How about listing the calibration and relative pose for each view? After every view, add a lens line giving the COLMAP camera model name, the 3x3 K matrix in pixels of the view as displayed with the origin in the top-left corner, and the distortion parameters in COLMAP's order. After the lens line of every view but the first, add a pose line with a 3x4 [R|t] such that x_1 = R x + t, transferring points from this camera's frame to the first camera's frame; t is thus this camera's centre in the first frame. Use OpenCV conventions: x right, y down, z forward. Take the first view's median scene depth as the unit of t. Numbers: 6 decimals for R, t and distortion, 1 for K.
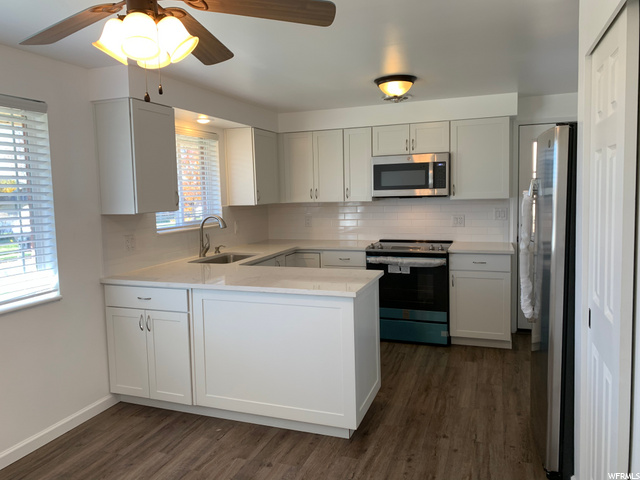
lens RADIAL K [[491.0, 0, 318.3], [0, 491.0, 234.3], [0, 0, 1]] dist [0.032447, -0.047879]
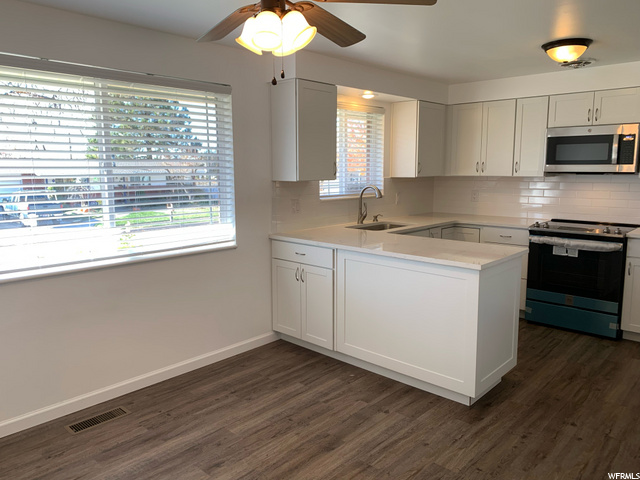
lens RADIAL K [[491.0, 0, 321.4], [0, 491.0, 237.2], [0, 0, 1]] dist [0.032447, -0.047879]
pose [[0.923737, 0.076132, -0.375385, 0.116660], [-0.054013, 0.996145, 0.069116, 0.007420], [0.379200, -0.043570, 0.924289, -0.045717]]
